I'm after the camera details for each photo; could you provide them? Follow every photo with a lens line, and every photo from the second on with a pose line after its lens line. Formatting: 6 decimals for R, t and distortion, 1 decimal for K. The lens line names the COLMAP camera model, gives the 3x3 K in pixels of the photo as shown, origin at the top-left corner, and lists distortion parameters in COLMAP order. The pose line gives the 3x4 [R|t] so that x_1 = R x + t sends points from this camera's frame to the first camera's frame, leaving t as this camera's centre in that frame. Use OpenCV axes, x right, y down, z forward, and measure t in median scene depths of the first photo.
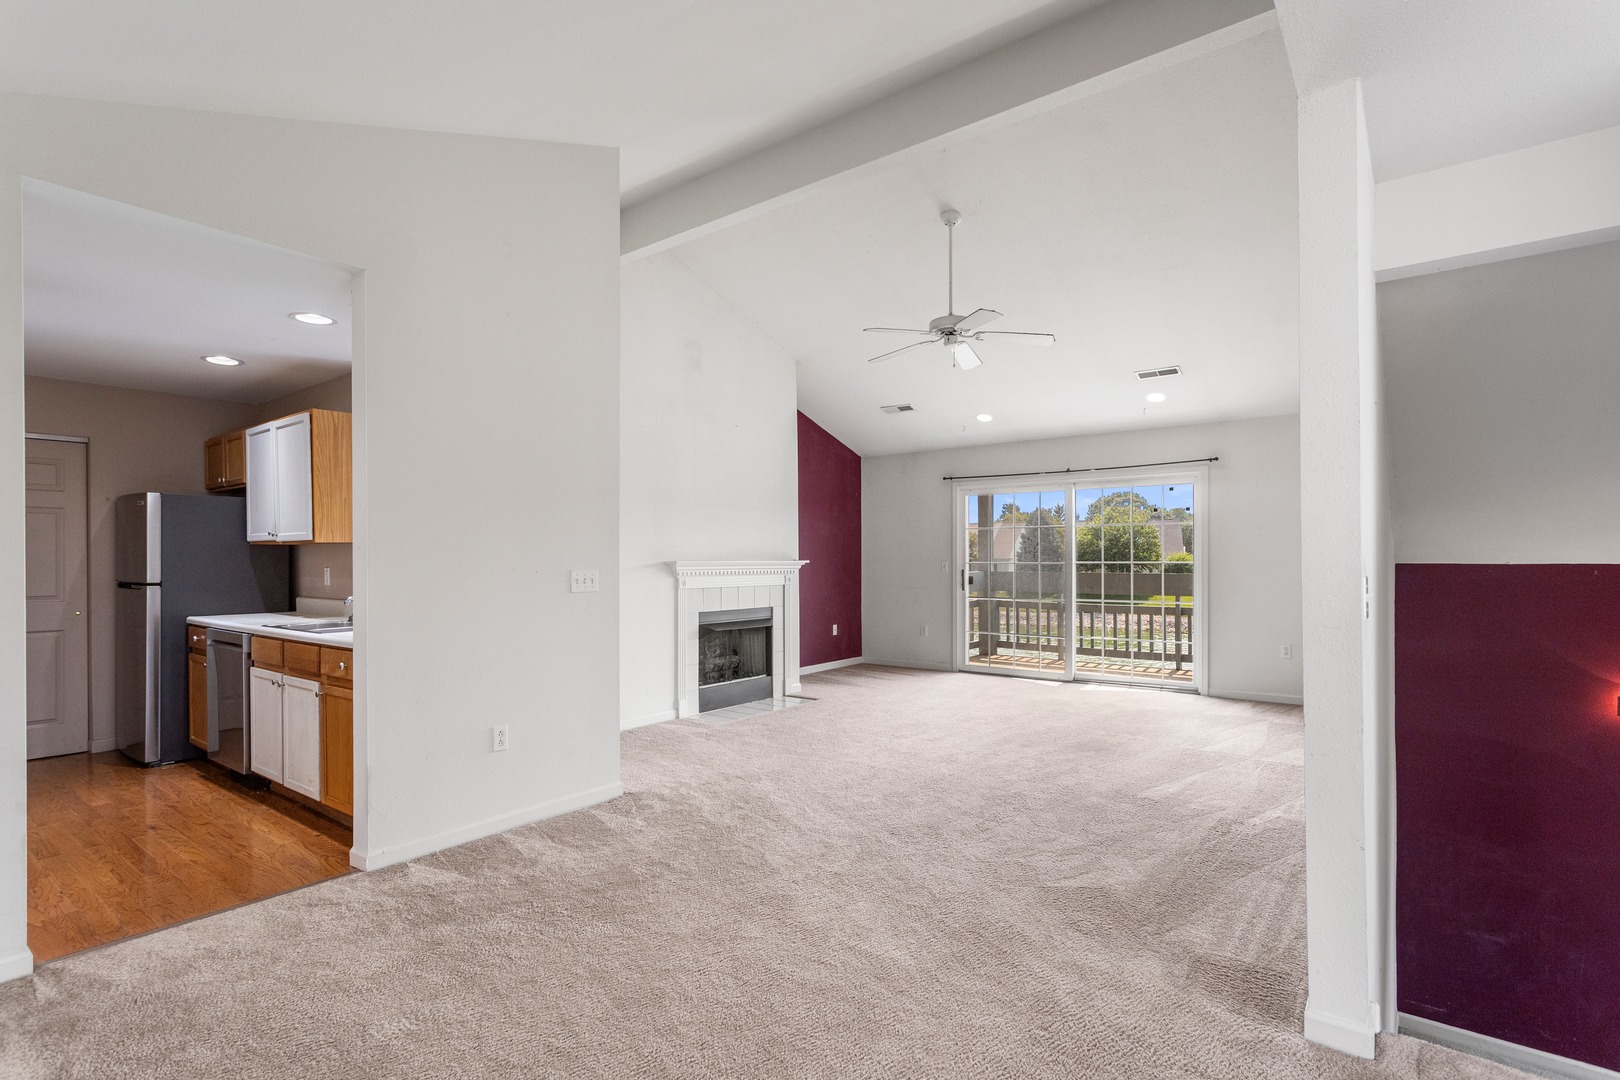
lens RADIAL K [[787.6, 0, 806.3], [0, 787.6, 561.2], [0, 0, 1]] dist [0.004937, 0.000875]
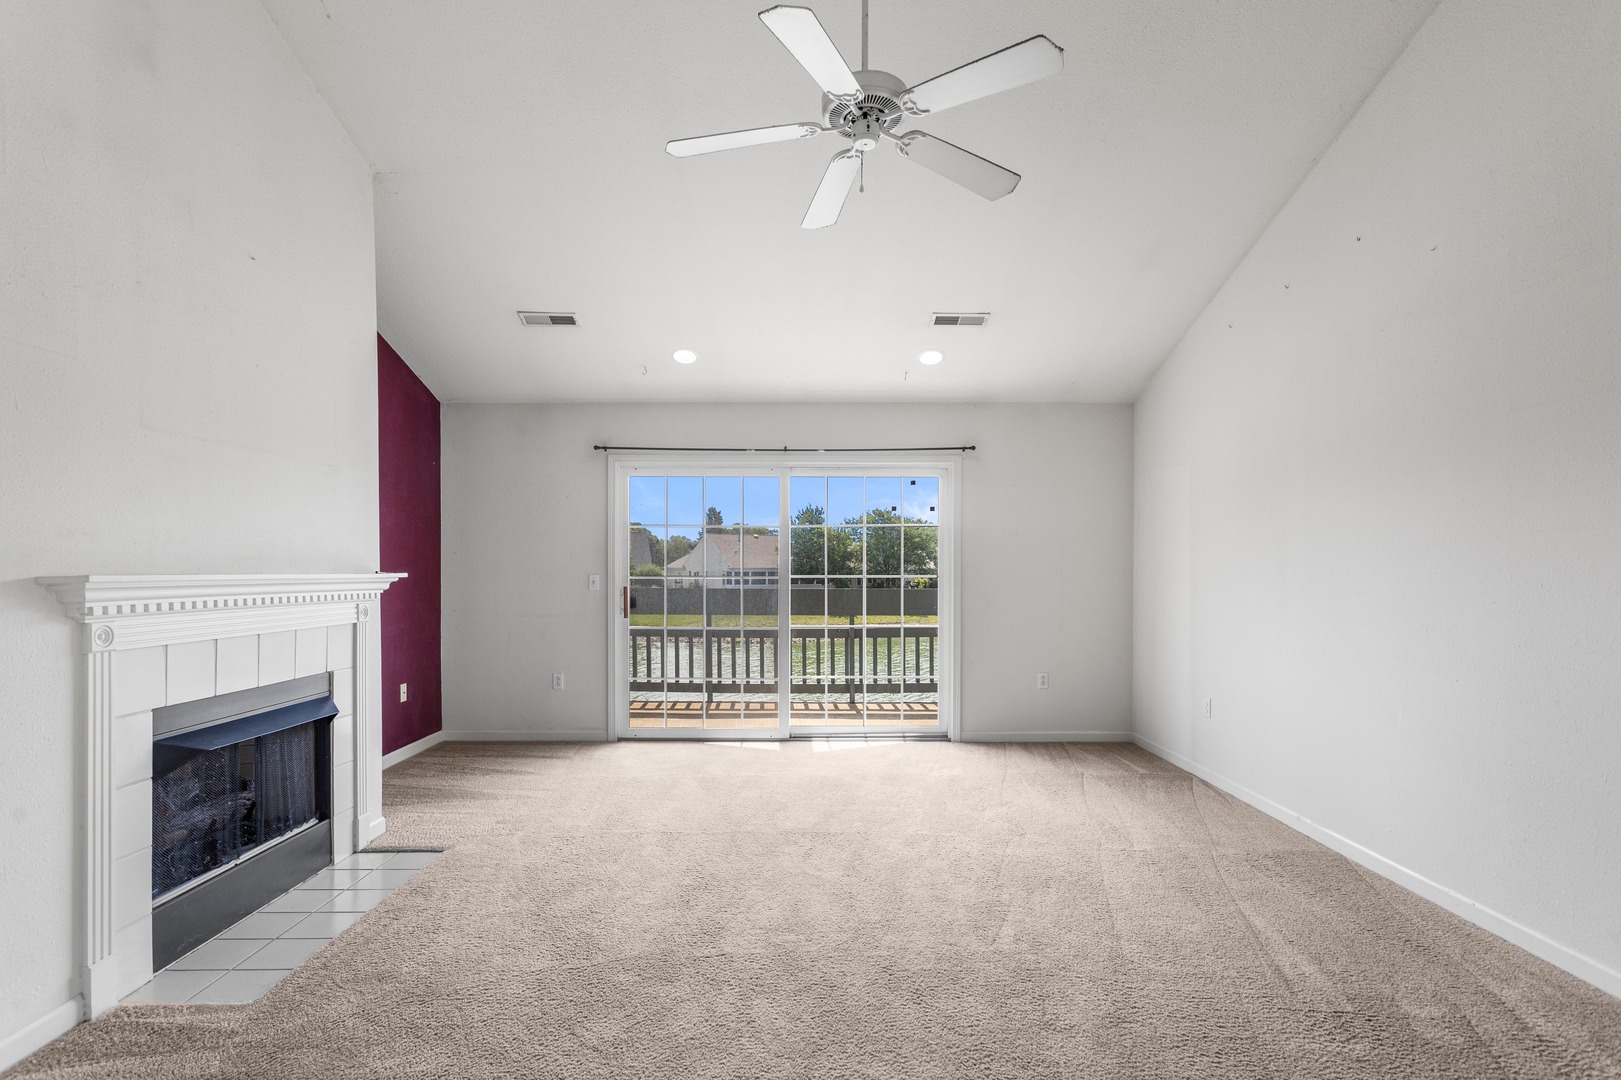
lens RADIAL K [[790.9, 0, 808.9], [0, 790.9, 574.6], [0, 0, 1]] dist [-0.002996, 0.000593]
pose [[0.787569, -0.000190, 0.616226, -0.109047], [-0.000899, 0.999999, 0.001457, -0.000862], [-0.616225, -0.001702, 0.787568, 0.452730]]
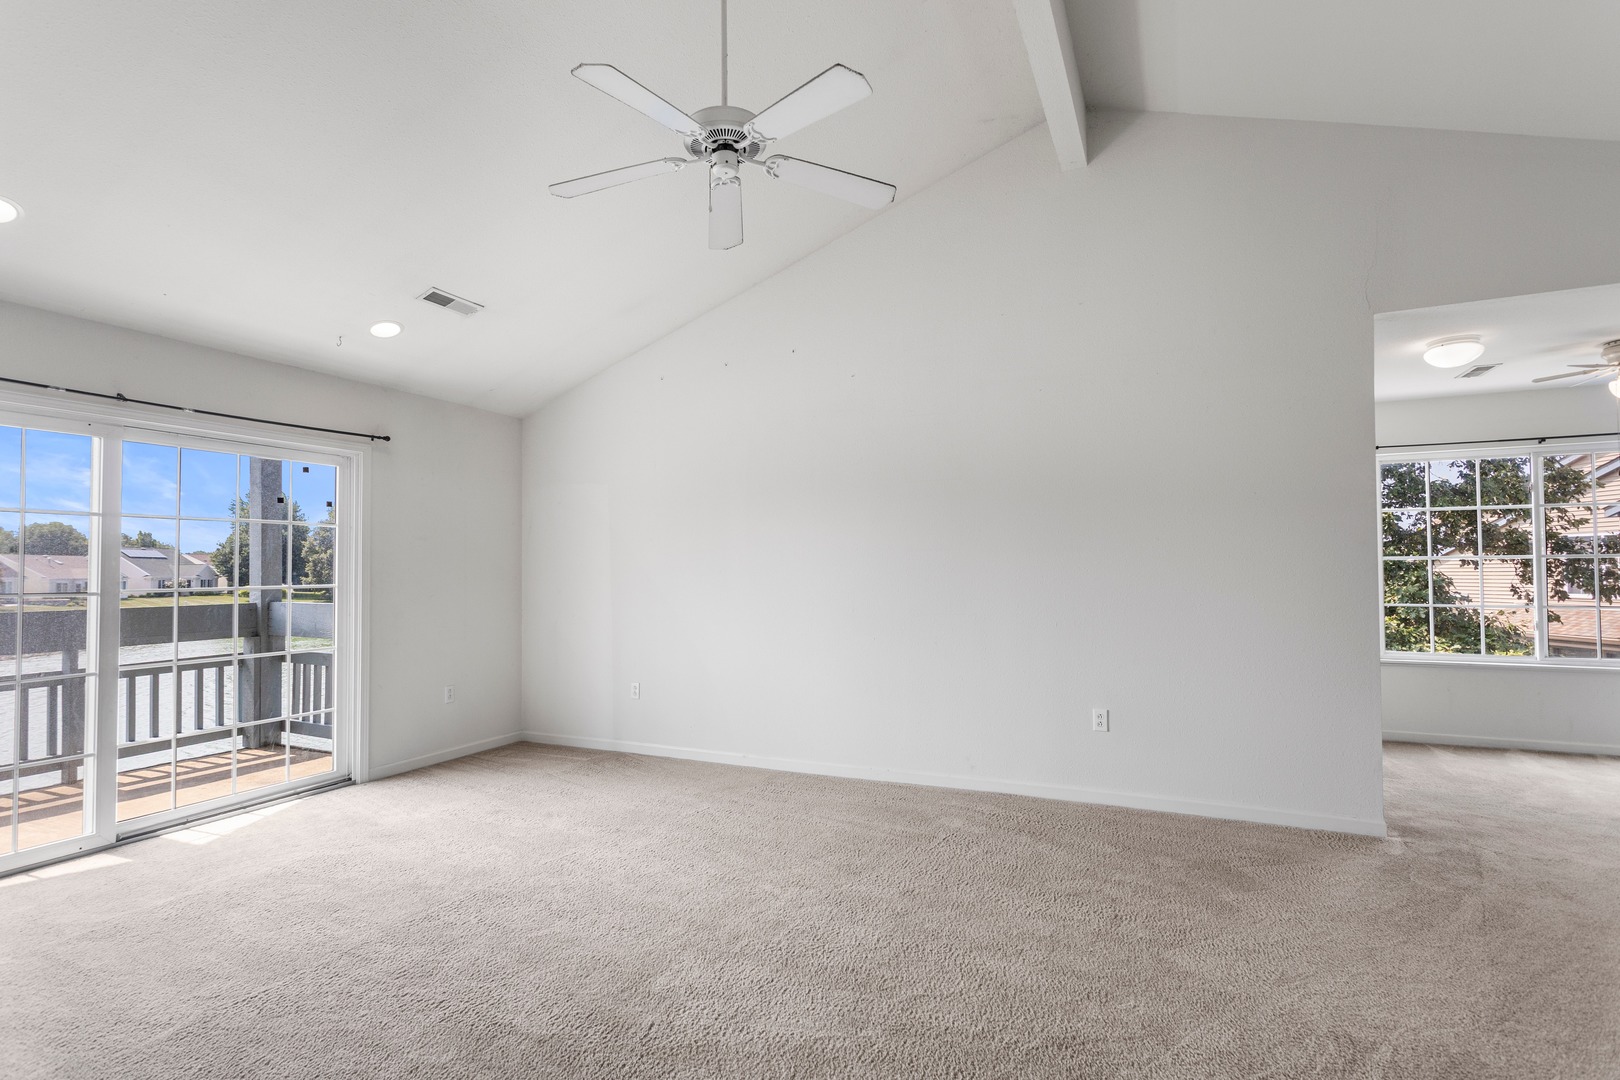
lens RADIAL K [[780.2, 0, 803.5], [0, 780.2, 547.9], [0, 0, 1]] dist [0.002577, 0.000283]
pose [[-0.218435, 0.034305, 0.975248, -0.235497], [0.015657, 0.999376, -0.031647, -0.003399], [-0.975726, 0.008357, -0.218836, 0.768449]]
